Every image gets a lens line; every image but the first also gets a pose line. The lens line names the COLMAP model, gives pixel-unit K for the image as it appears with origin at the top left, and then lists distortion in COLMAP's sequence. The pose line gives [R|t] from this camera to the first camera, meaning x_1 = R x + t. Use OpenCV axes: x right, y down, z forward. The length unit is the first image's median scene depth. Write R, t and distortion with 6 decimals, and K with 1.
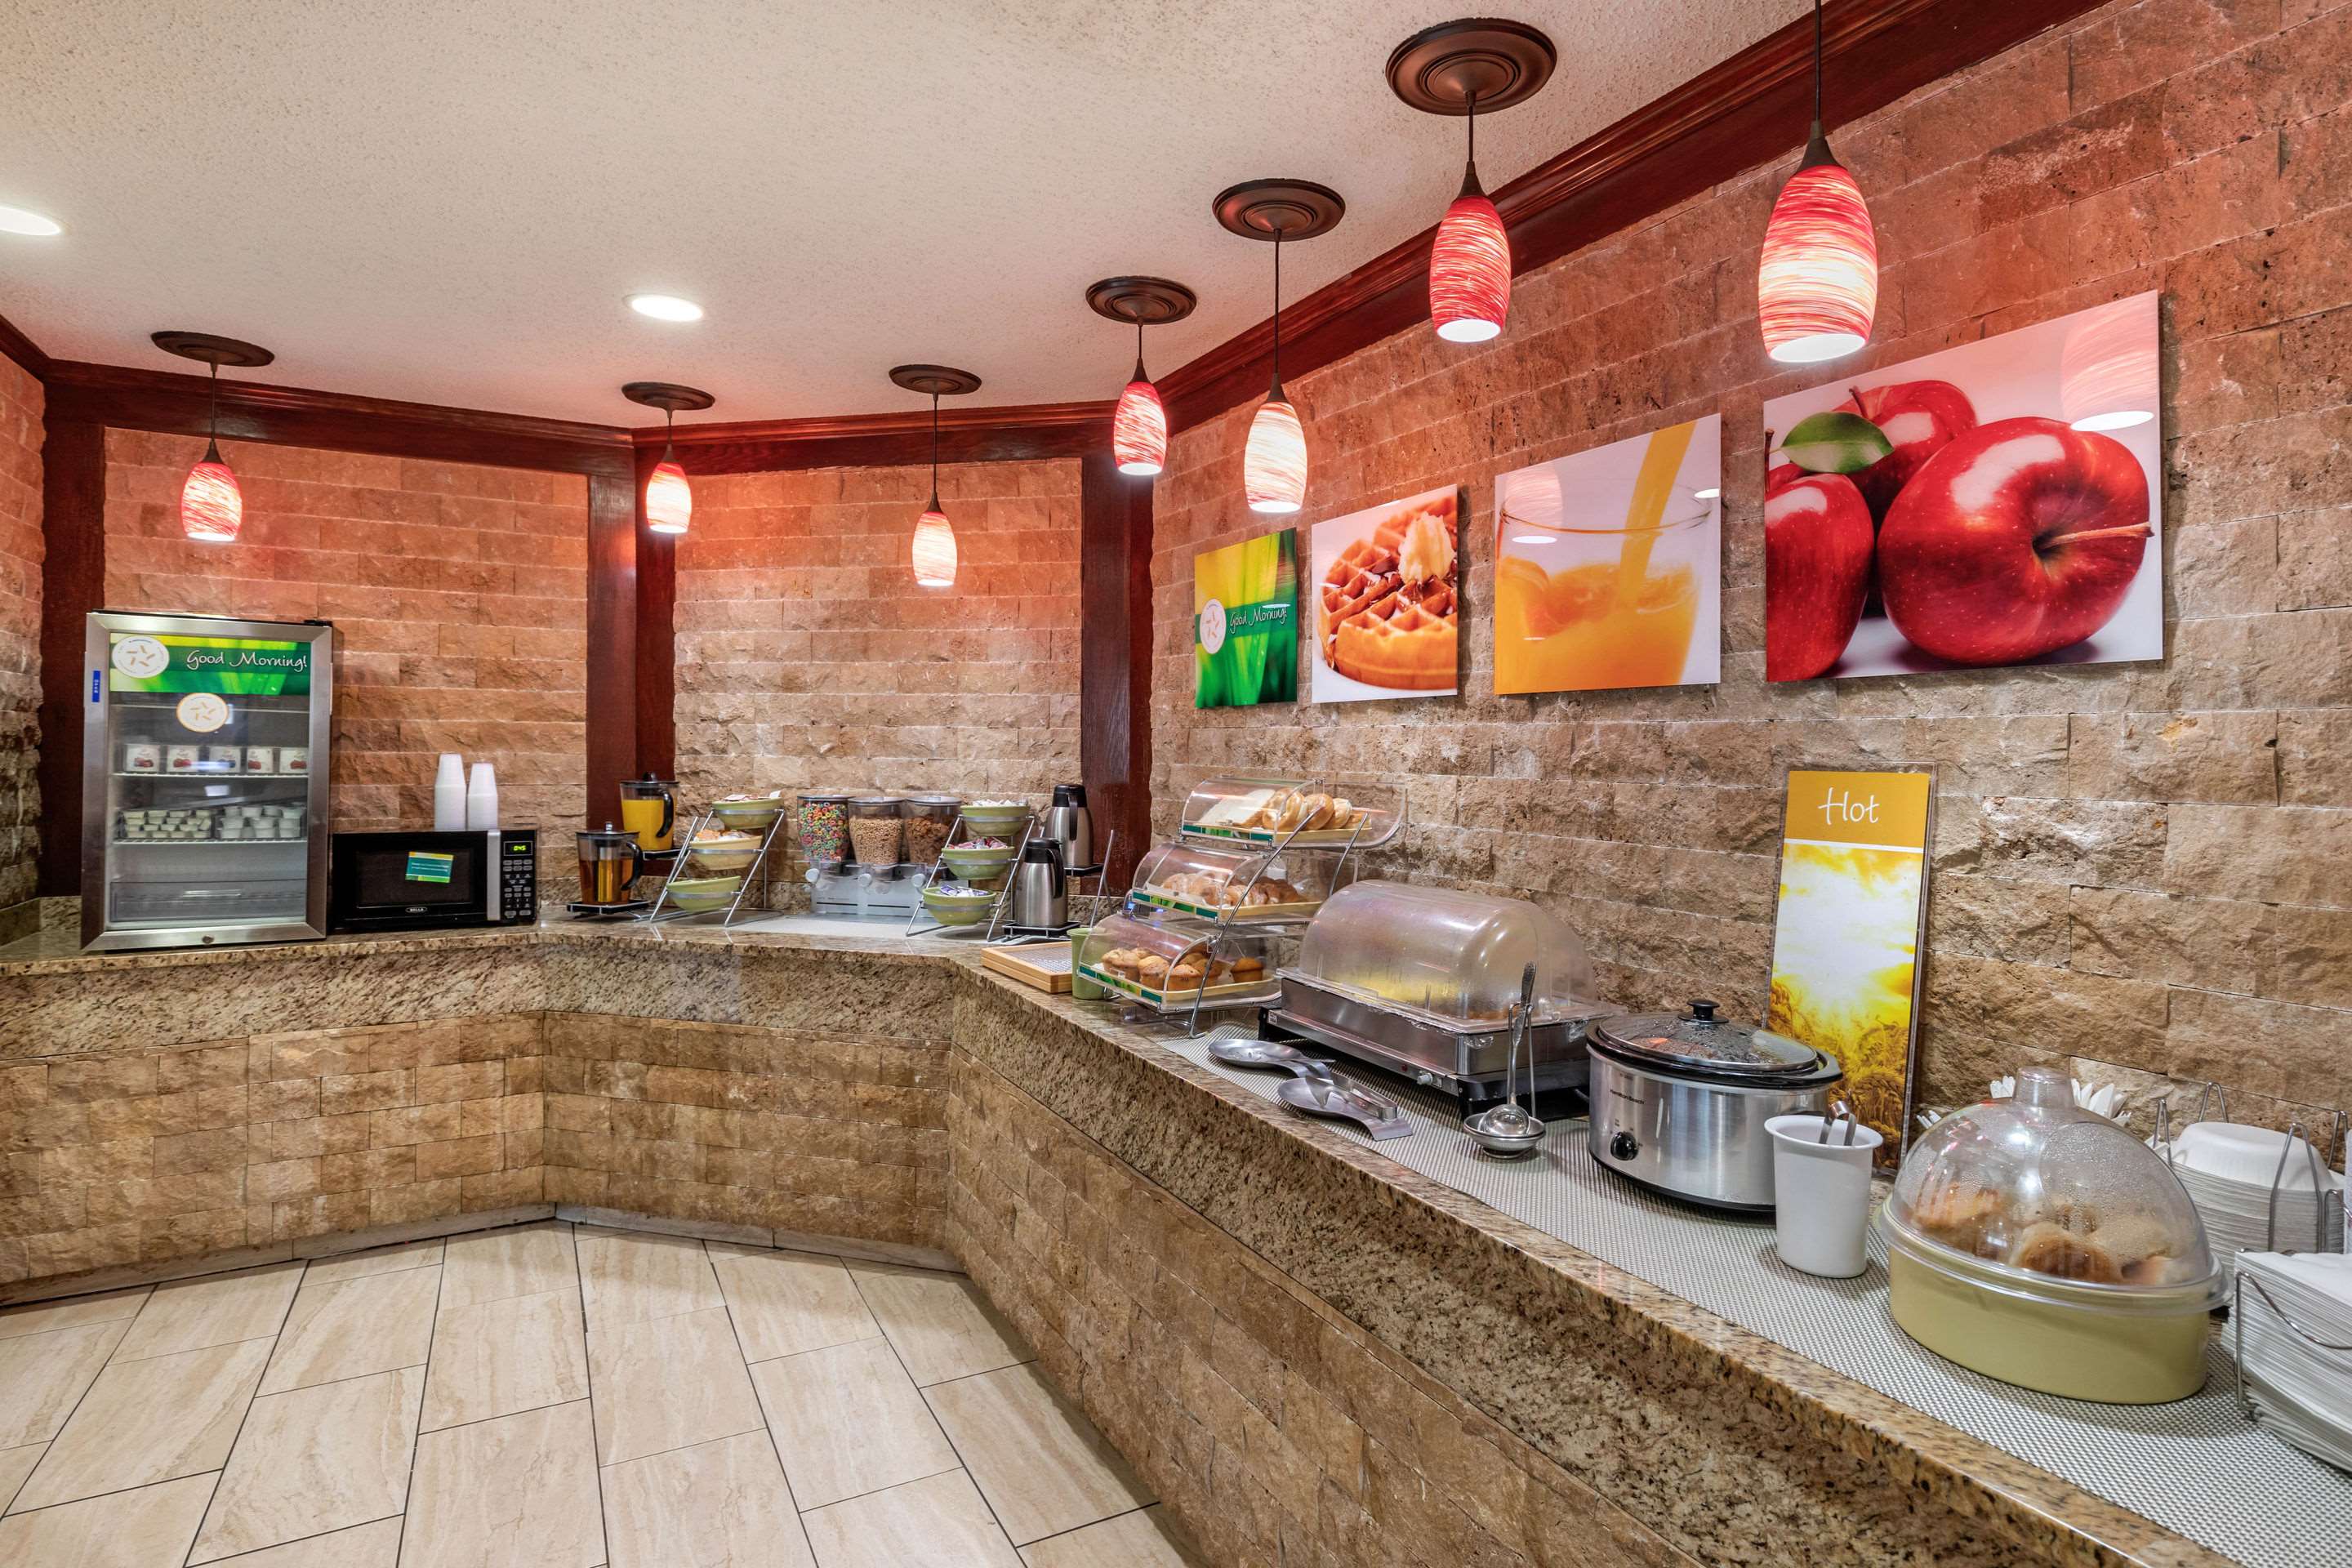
lens RADIAL K [[1275.0, 0, 1181.3], [0, 1275.0, 769.2], [0, 0, 1]] dist [0.001286, 0.000009]
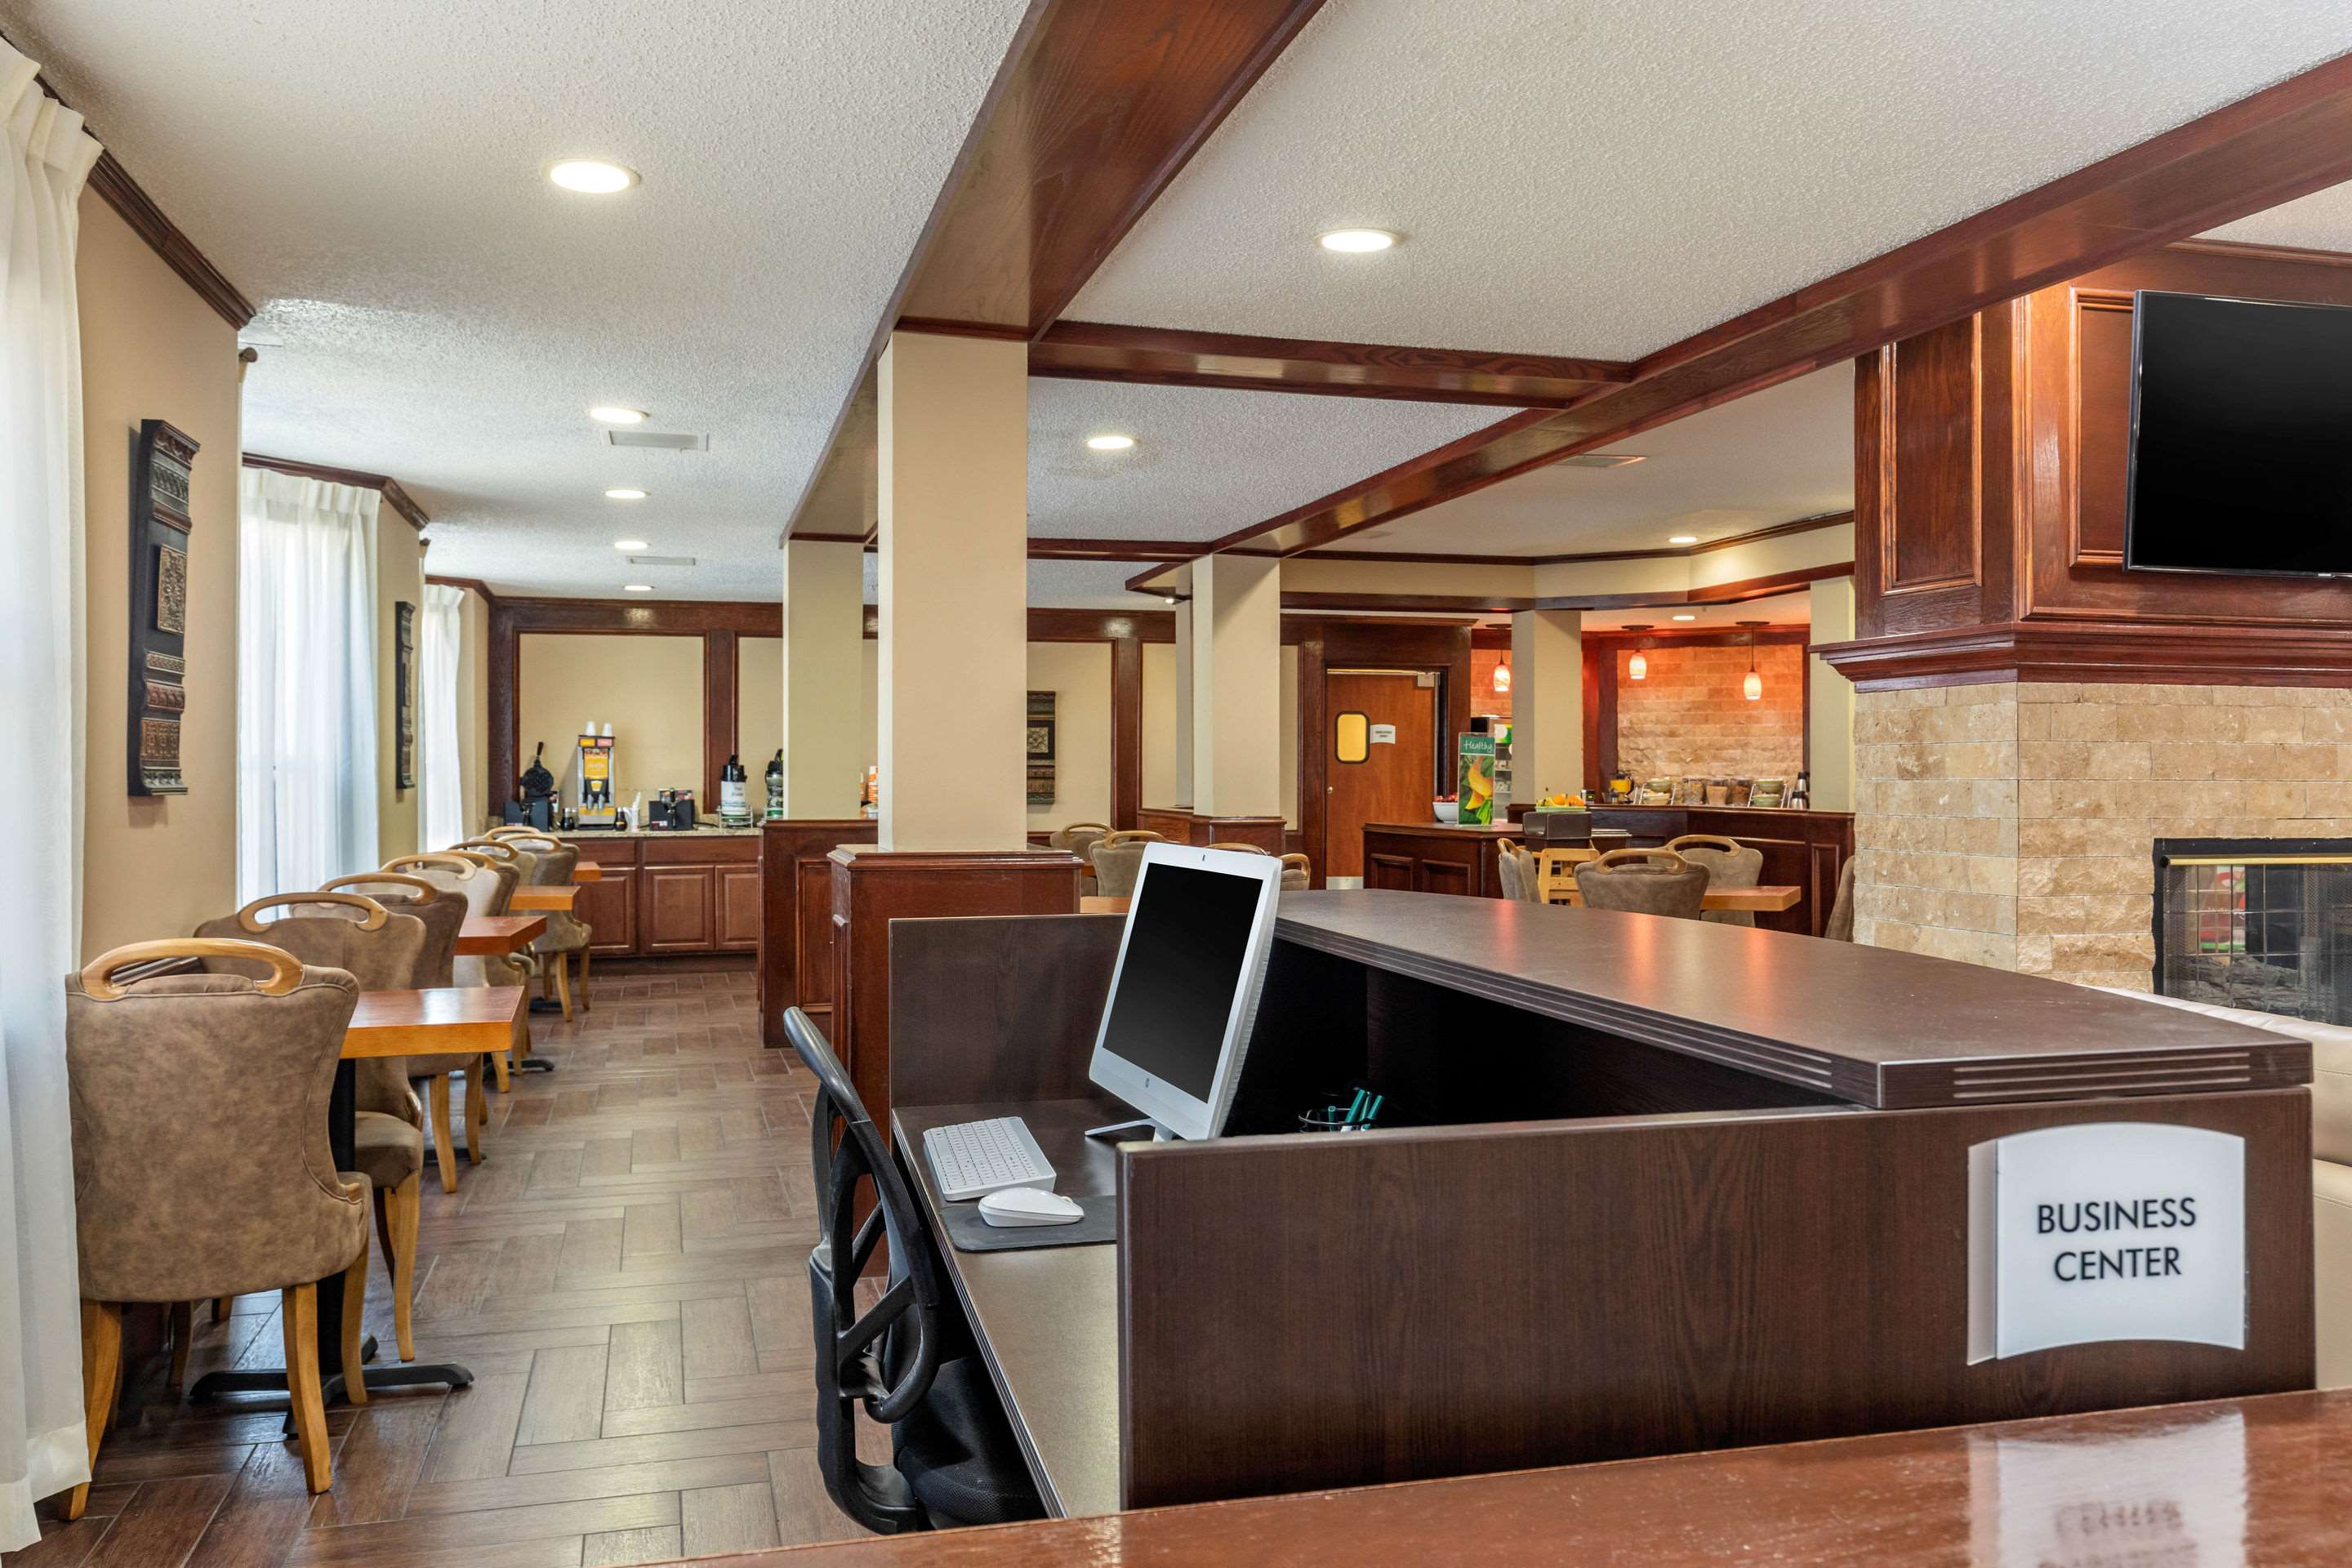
lens RADIAL K [[1811.1, 0, 1170.4], [0, 1811.1, 784.4], [0, 0, 1]] dist [0.017141, 0.001178]
pose [[0.979154, -0.009734, -0.202887, -0.578644], [0.006885, 0.999868, -0.014743, 0.080627], [0.203003, 0.013038, 0.979091, -2.803492]]
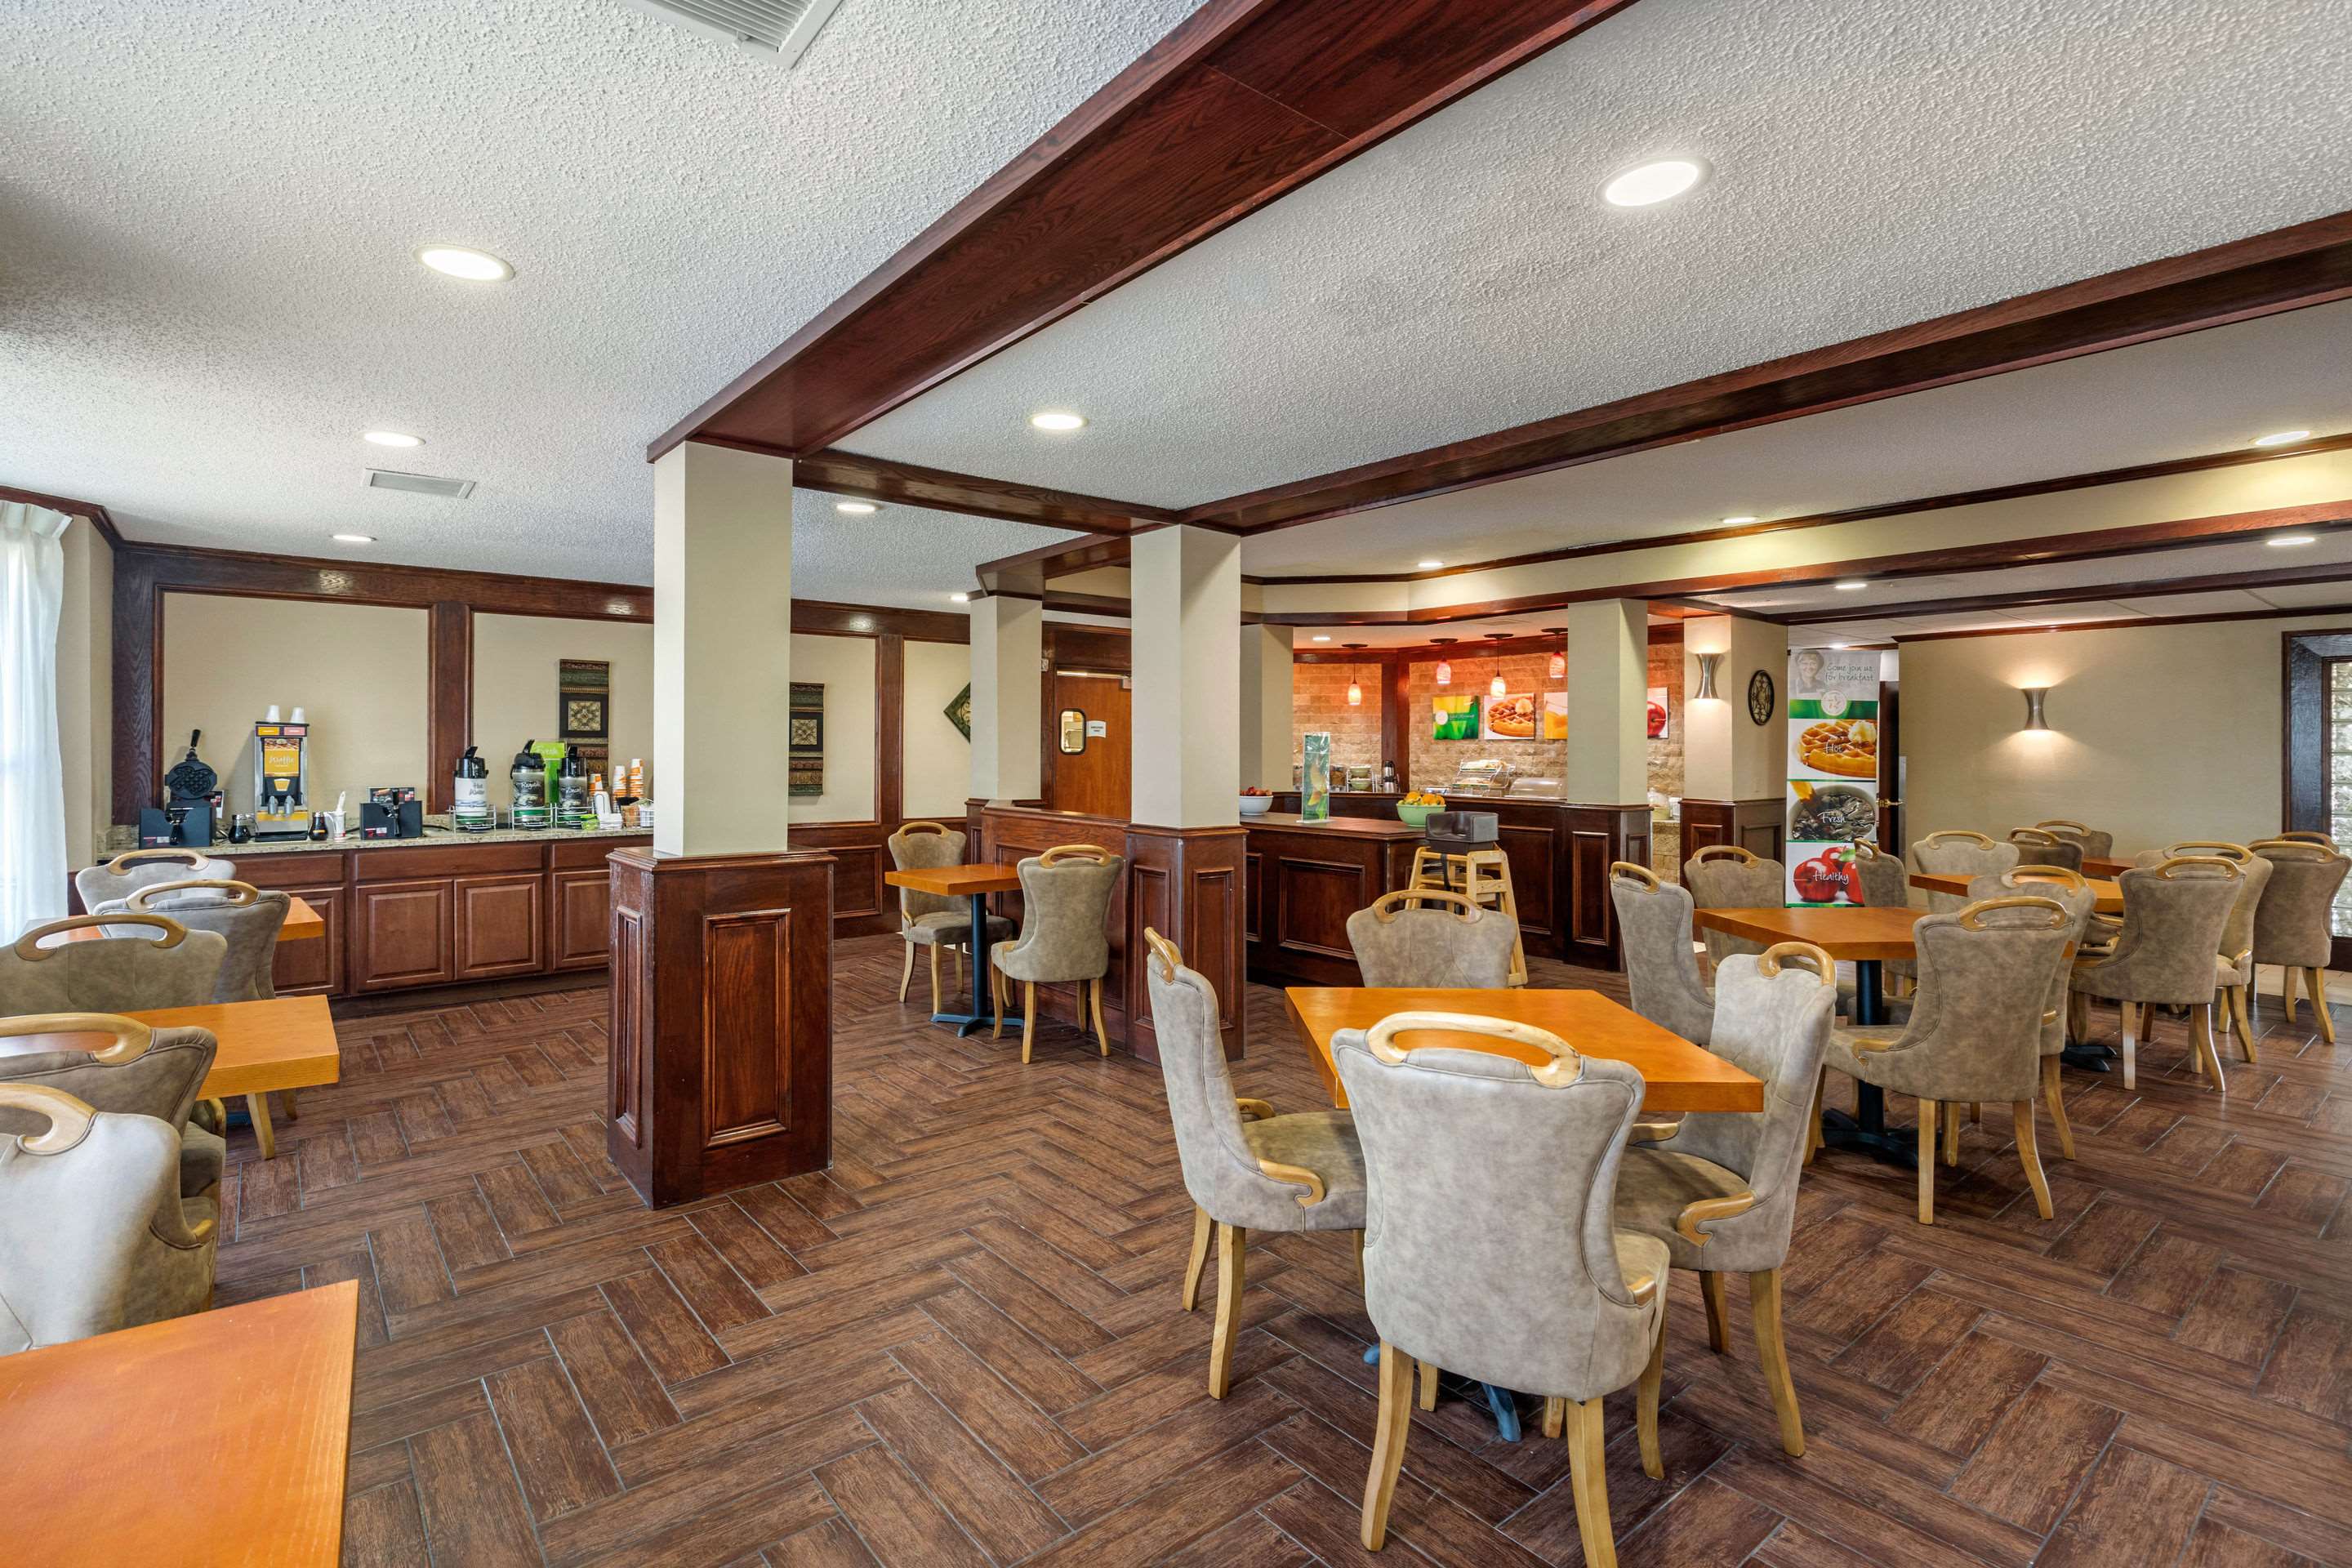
lens RADIAL K [[1100.5, 0, 1107.5], [0, 1100.5, 751.8], [0, 0, 1]] dist [0.002883, 0.000510]
pose [[0.984725, -0.006778, 0.173984, -1.280602], [0.009262, 0.999866, -0.013470, 0.019114], [-0.173869, 0.014876, 0.984656, -1.709322]]
